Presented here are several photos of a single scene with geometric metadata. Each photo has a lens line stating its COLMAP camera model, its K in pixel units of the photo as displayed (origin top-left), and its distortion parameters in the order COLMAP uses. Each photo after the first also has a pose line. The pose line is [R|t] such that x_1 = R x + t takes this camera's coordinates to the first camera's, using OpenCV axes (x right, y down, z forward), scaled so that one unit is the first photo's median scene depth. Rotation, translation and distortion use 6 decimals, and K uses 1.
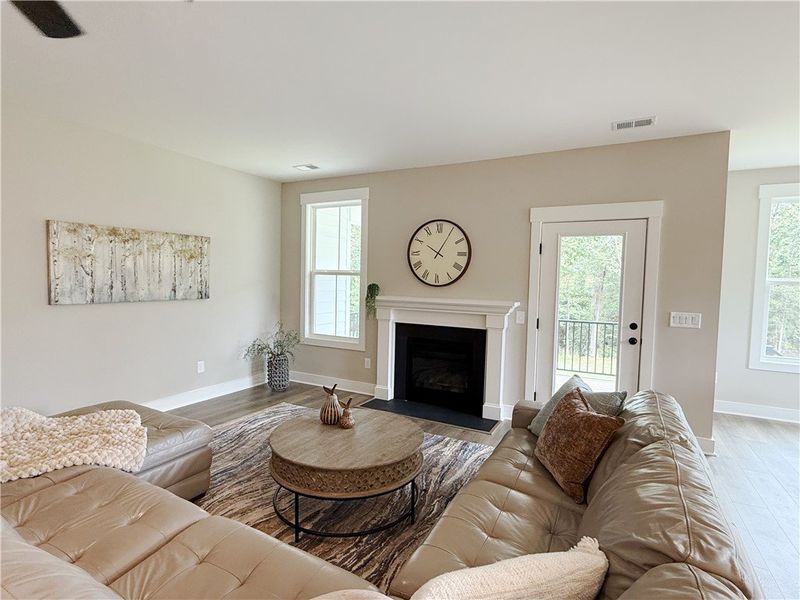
lens RADIAL K [[410.6, 0, 401.1], [0, 410.6, 300.6], [0, 0, 1]] dist [0.003093, 0.000401]
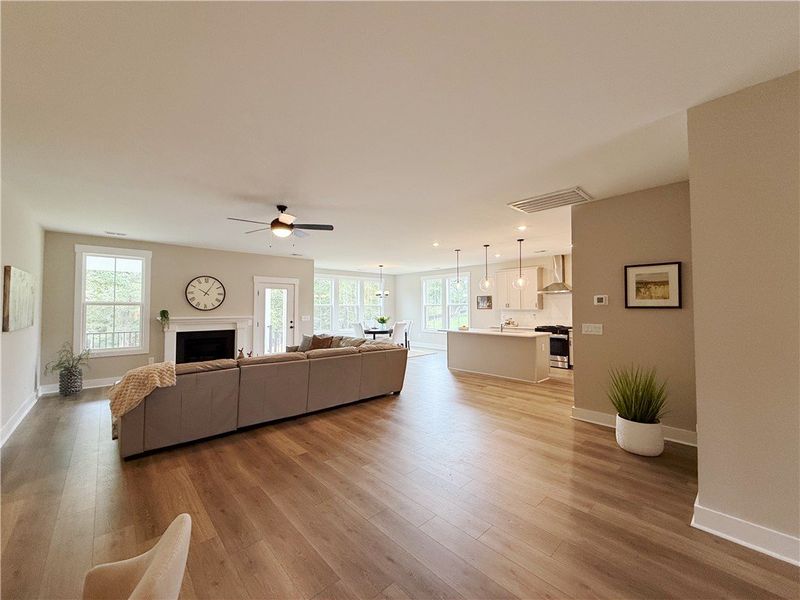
lens RADIAL K [[318.8, 0, 401.9], [0, 318.8, 300.6], [0, 0, 1]] dist [0.002343, -0.000247]
pose [[0.331631, -0.003448, 0.943403, -1.129121], [0.054084, 0.998418, -0.015363, -0.008574], [-0.941858, 0.056118, 0.331293, -0.404416]]
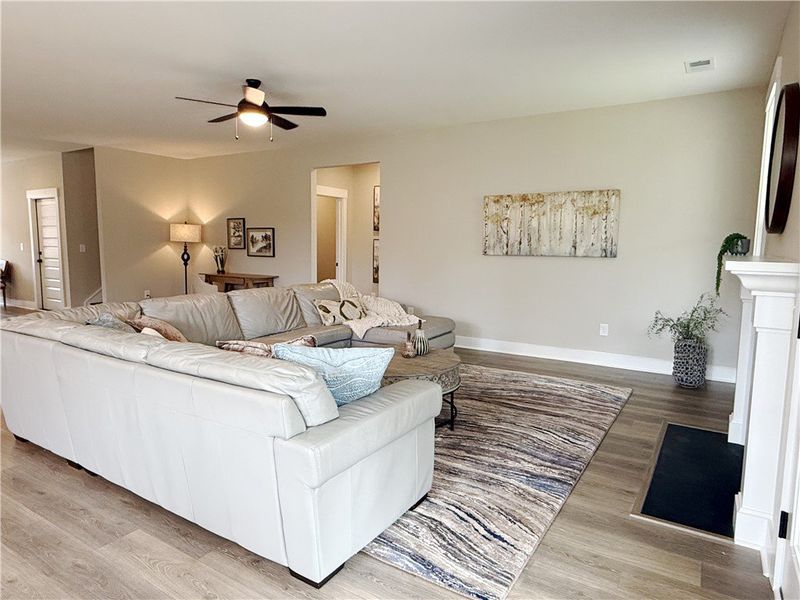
lens RADIAL K [[503.5, 0, 400.0], [0, 503.5, 301.9], [0, 0, 1]] dist [-0.002139, -0.000423]
pose [[-0.071998, 0.091467, -0.993202, 0.749295], [-0.066509, 0.993130, 0.096281, 0.019199], [0.995185, 0.072989, -0.065420, 0.656365]]
